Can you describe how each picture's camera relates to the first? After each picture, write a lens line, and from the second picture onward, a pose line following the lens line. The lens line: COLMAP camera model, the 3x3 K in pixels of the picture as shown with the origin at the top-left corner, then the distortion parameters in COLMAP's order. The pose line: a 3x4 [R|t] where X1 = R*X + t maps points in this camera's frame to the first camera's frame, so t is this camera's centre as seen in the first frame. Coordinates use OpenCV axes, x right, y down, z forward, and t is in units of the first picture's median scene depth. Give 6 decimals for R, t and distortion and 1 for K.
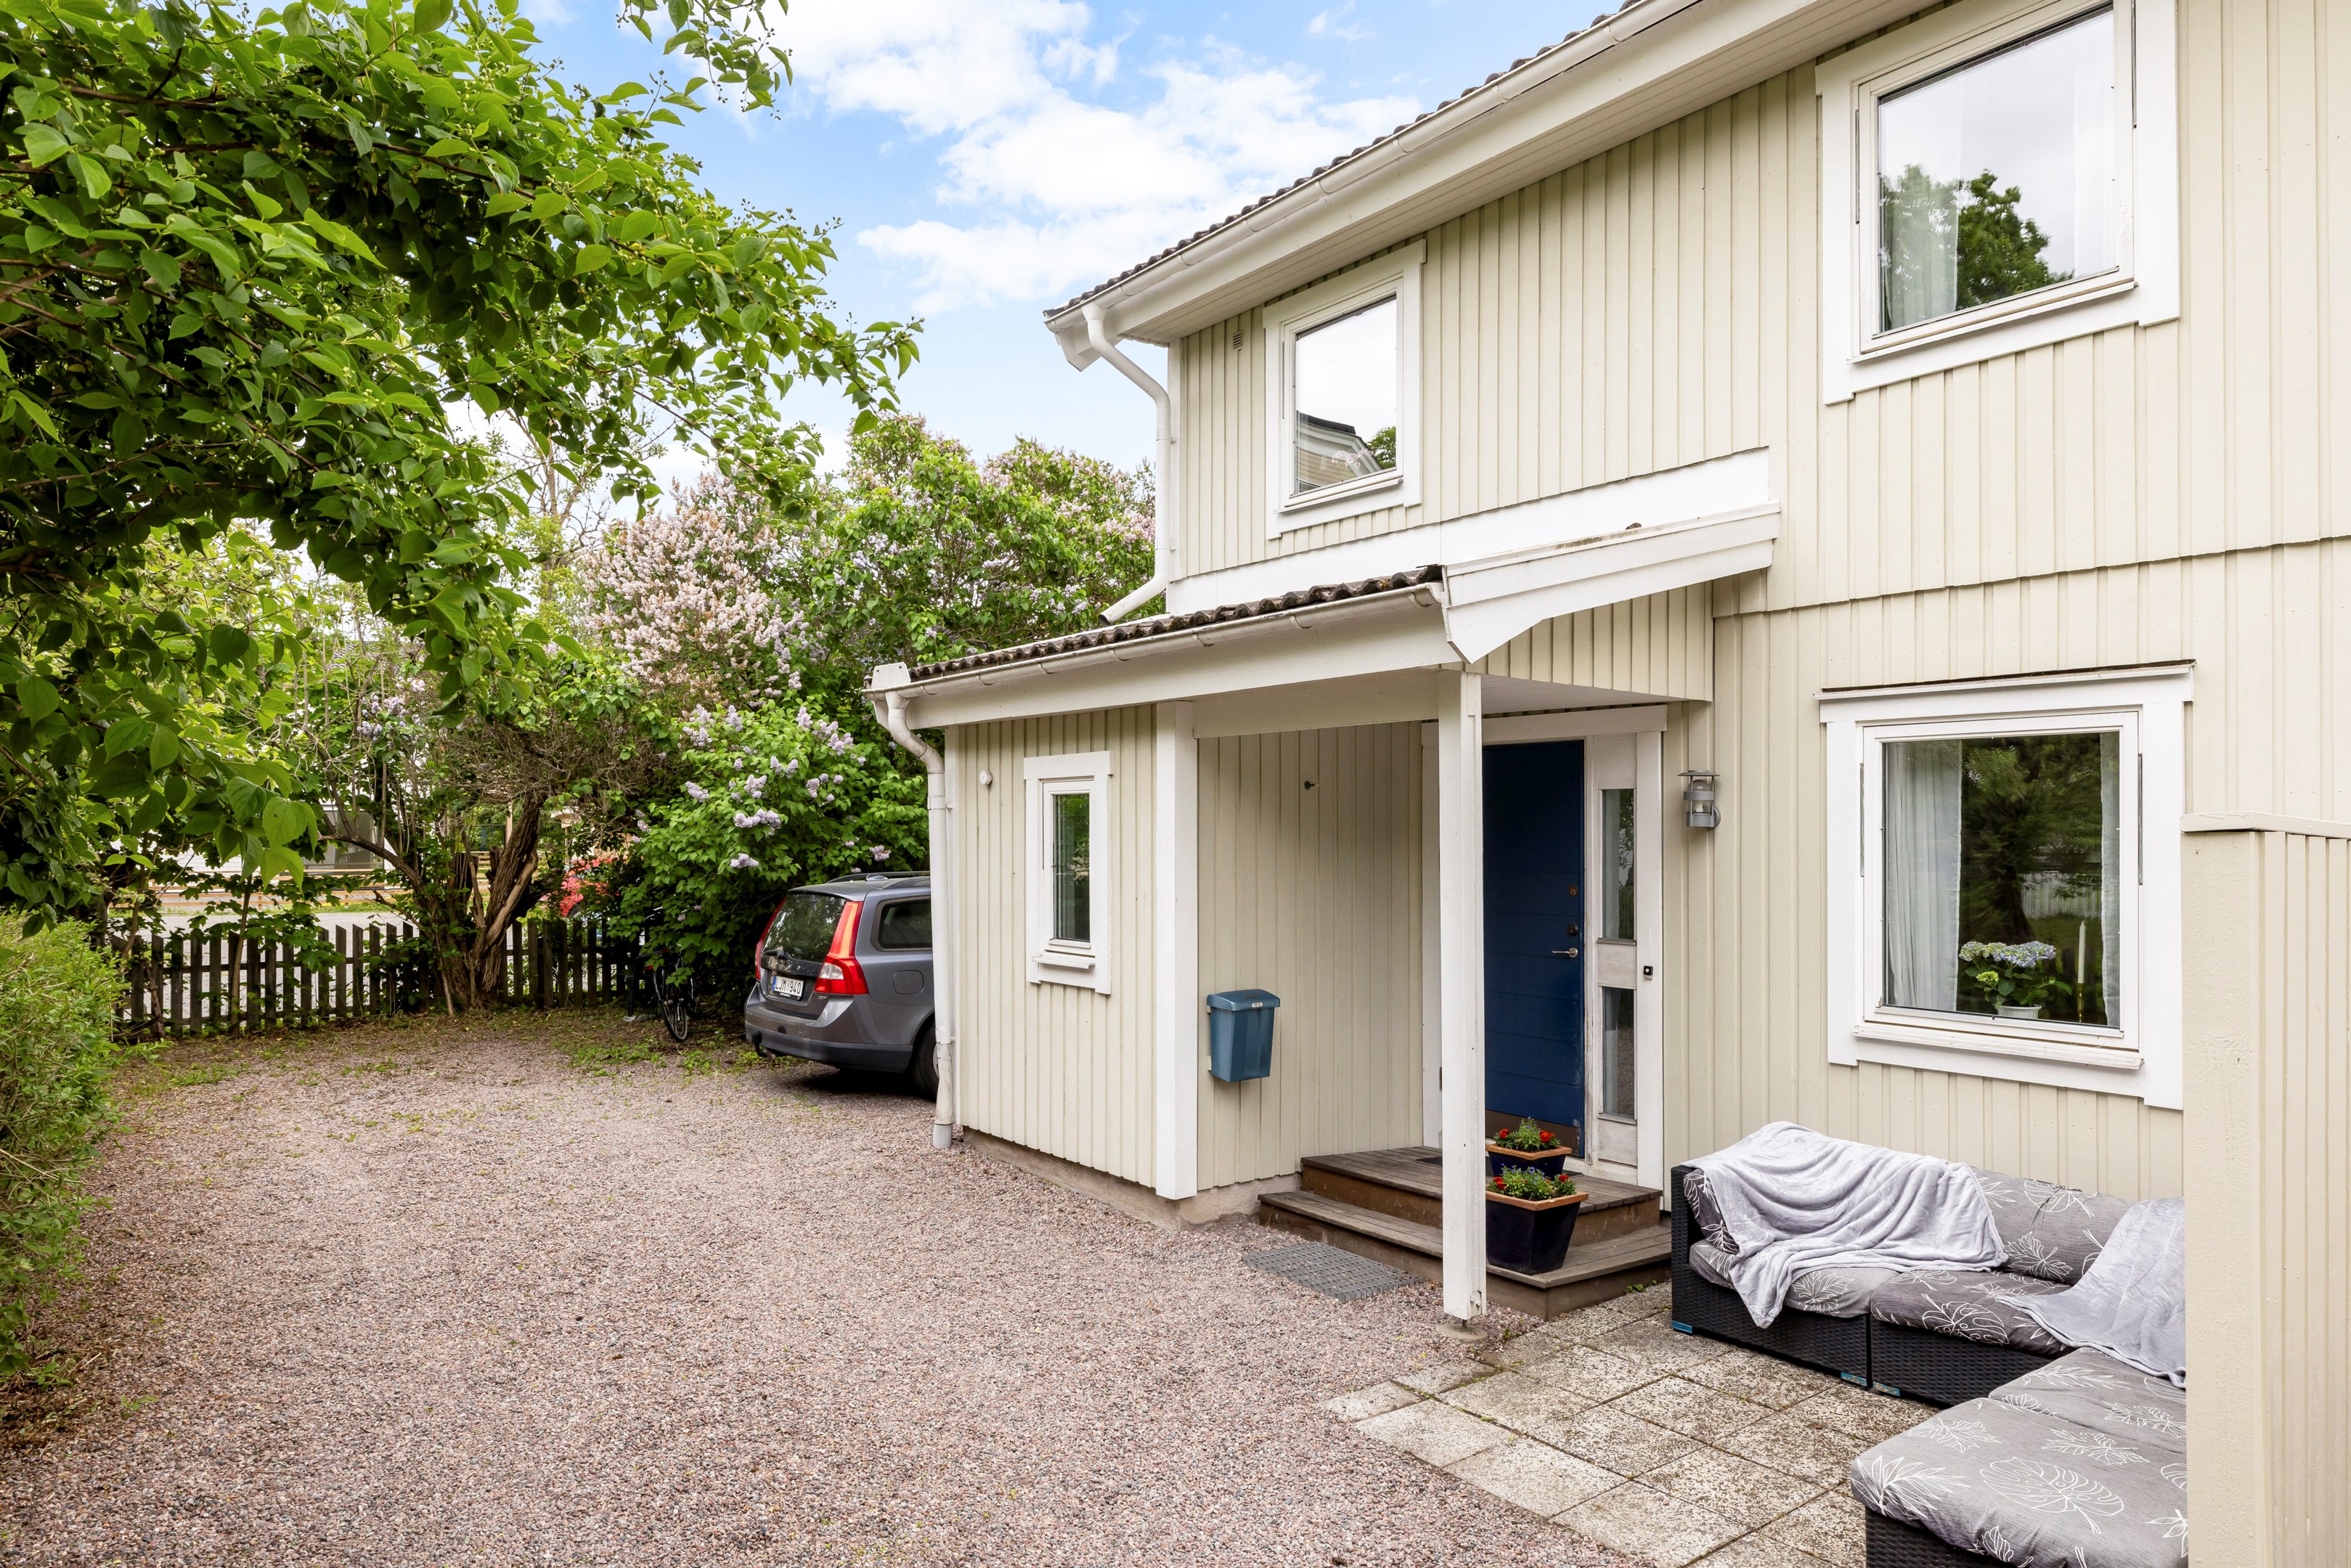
lens RADIAL K [[1483.8, 0, 1175.5], [0, 1483.8, 784.0], [0, 0, 1]] dist [-0.000901, -0.000403]
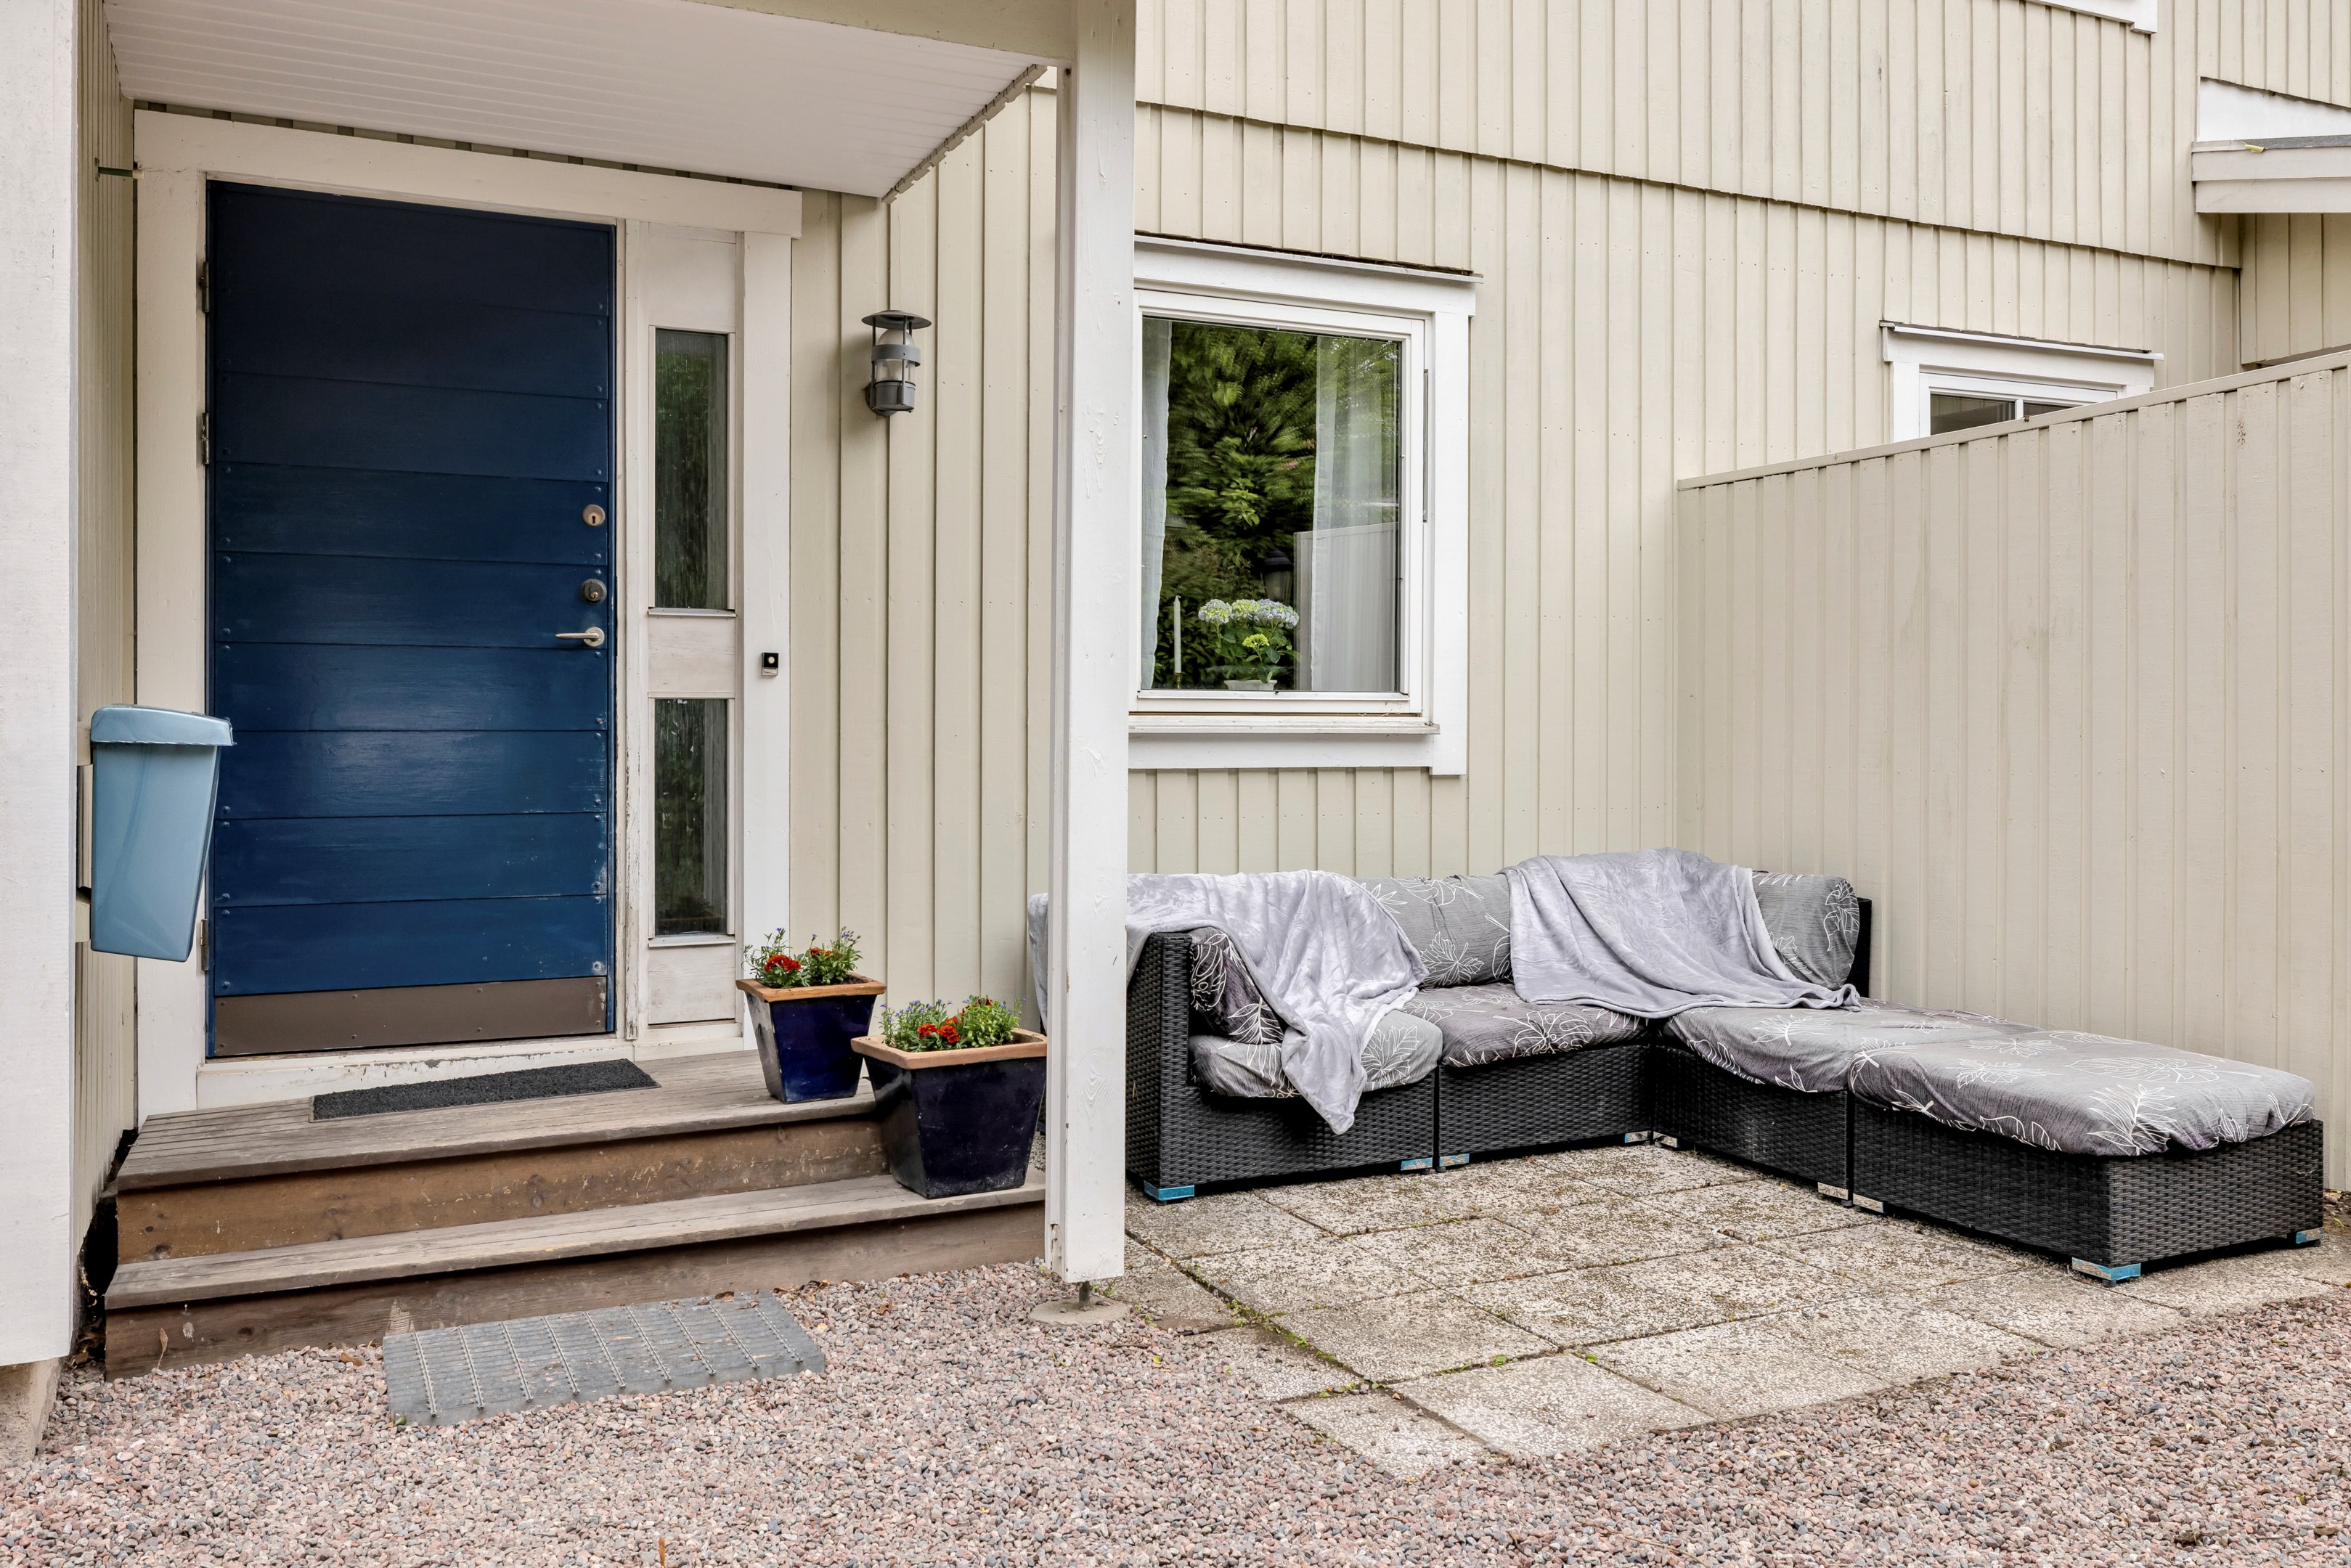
lens RADIAL K [[1916.4, 0, 1169.6], [0, 1916.4, 714.2], [0, 0, 1]] dist [-0.005802, -0.000433]
pose [[0.189275, 0.008494, 0.981887, -0.443679], [-0.029512, 0.999560, -0.002958, 0.177447], [-0.981480, -0.028417, 0.189443, 0.884605]]
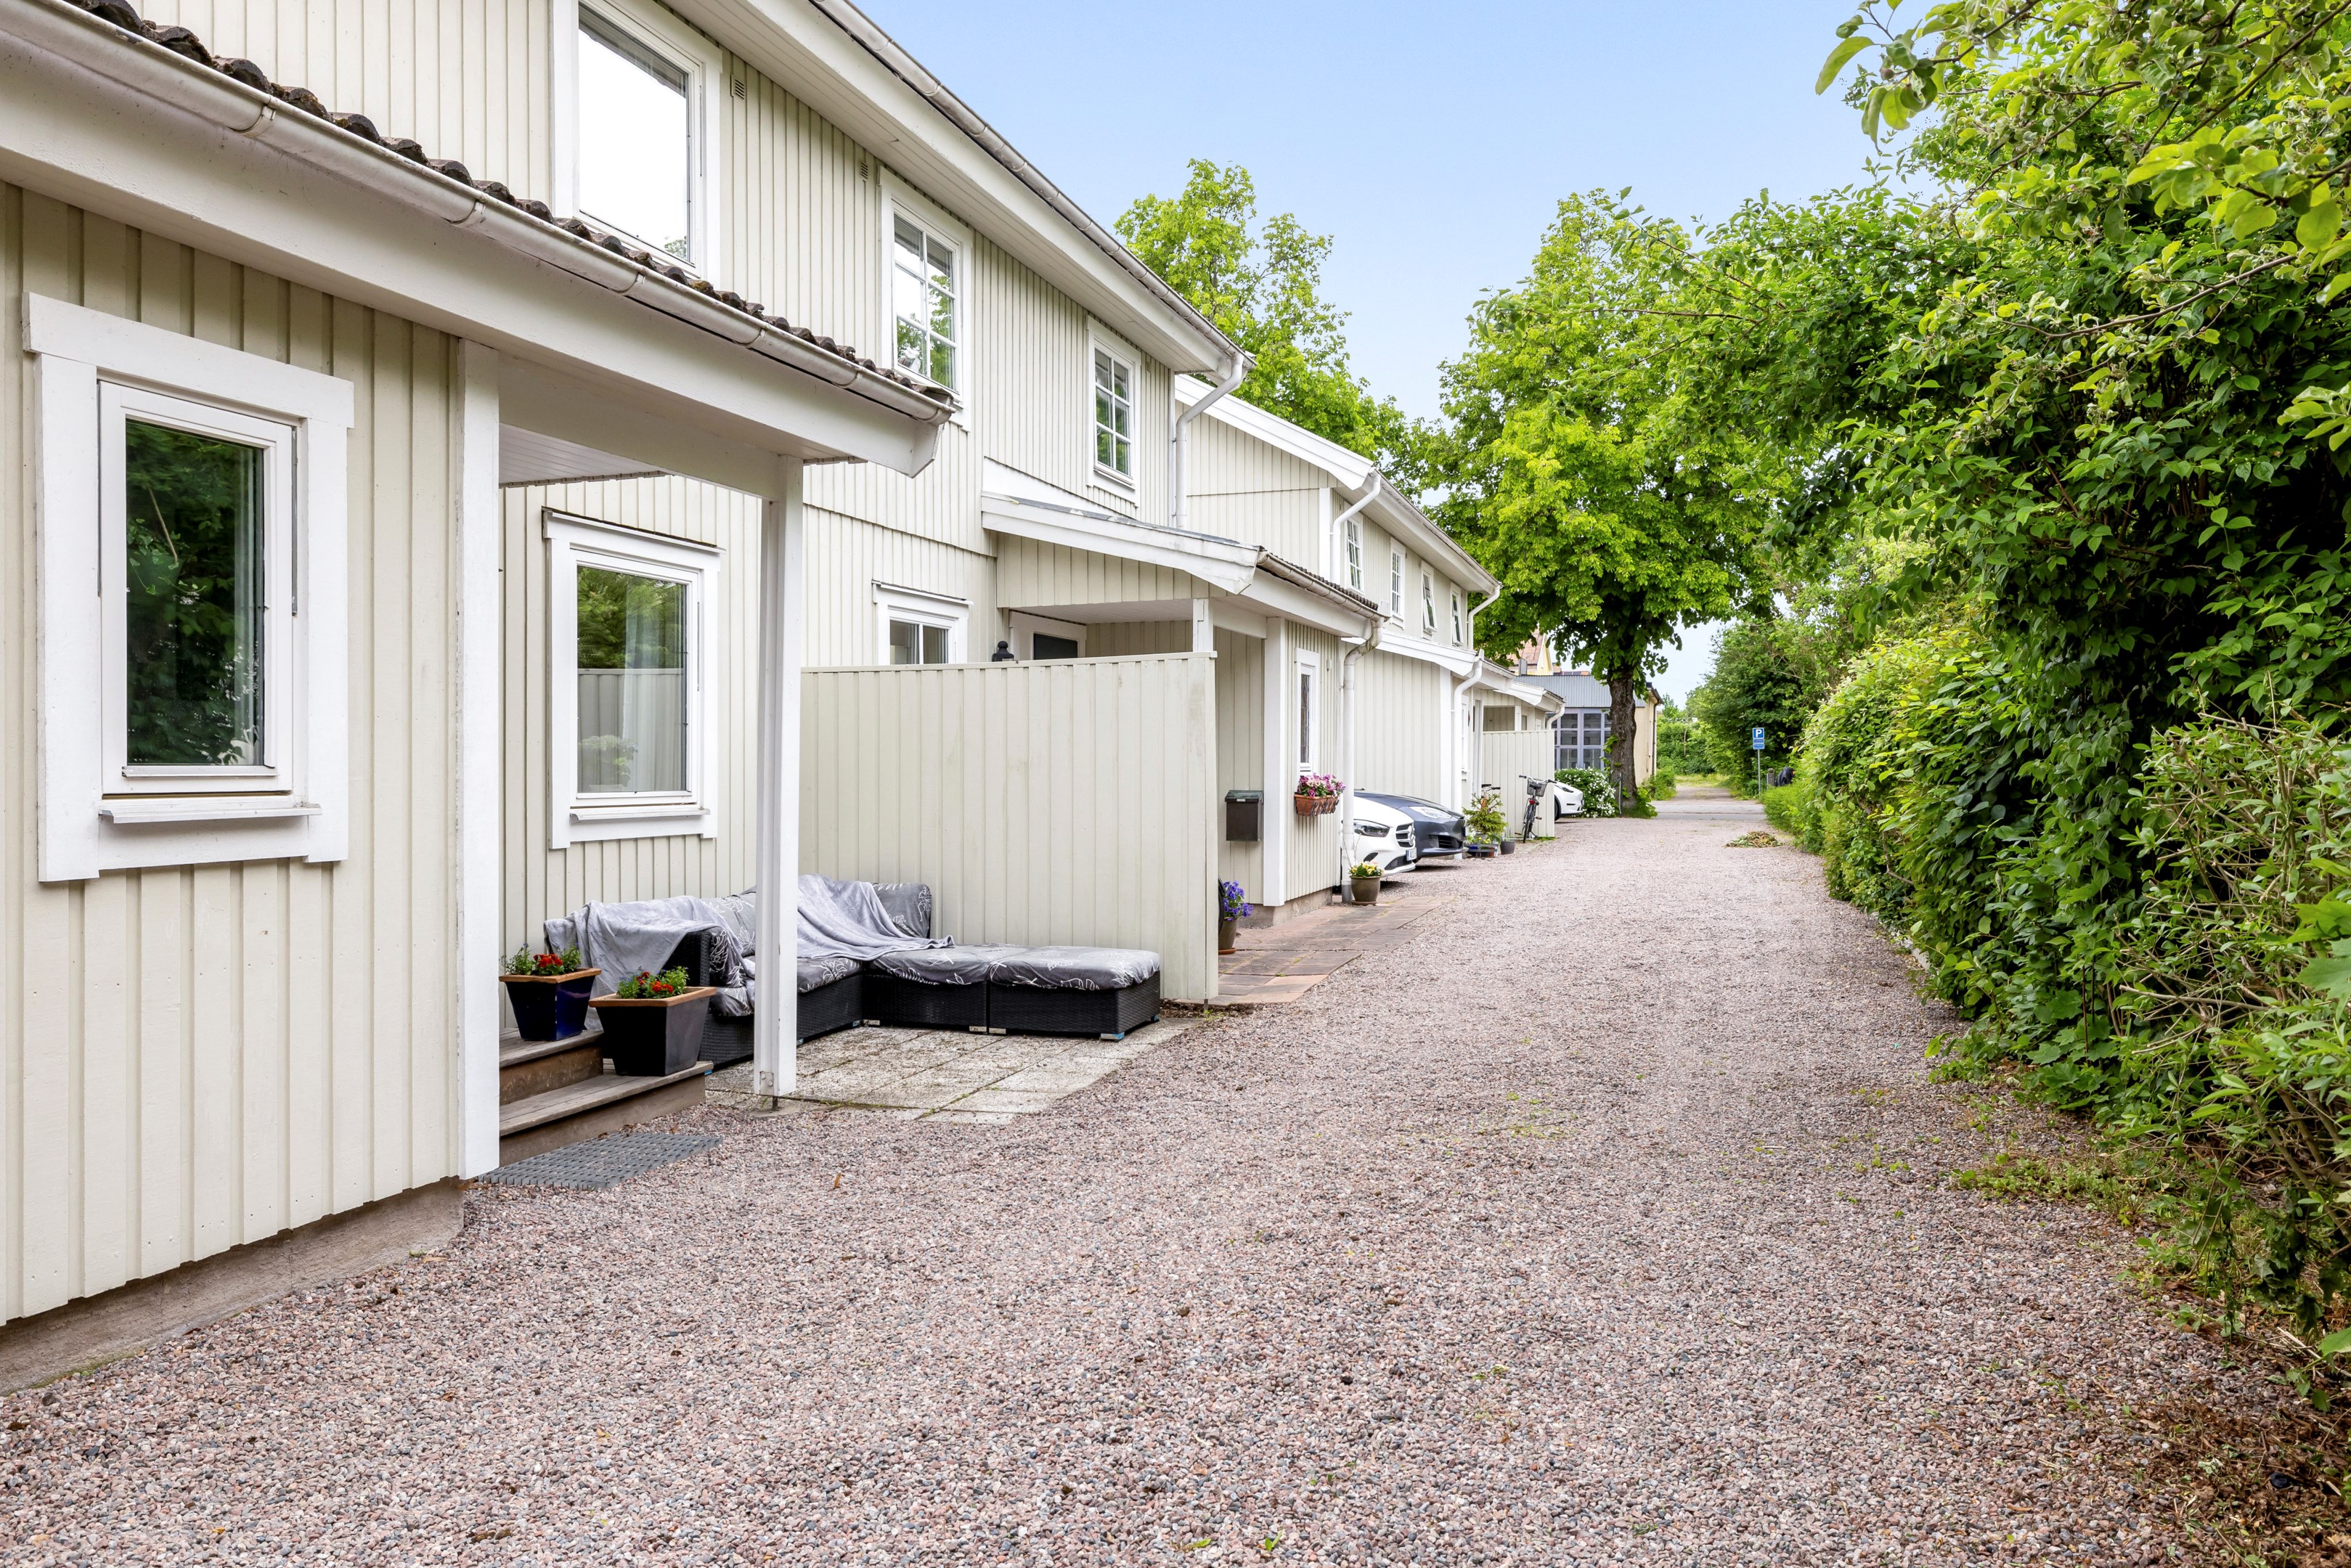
lens RADIAL K [[1622.8, 0, 1175.5], [0, 1622.8, 784.0], [0, 0, 1]] dist [-0.000080, 0.000043]
pose [[-0.583406, -0.006338, 0.812156, -0.891328], [-0.021041, 0.999752, -0.007313, 0.153720], [-0.811908, -0.021355, -0.583394, 1.476289]]
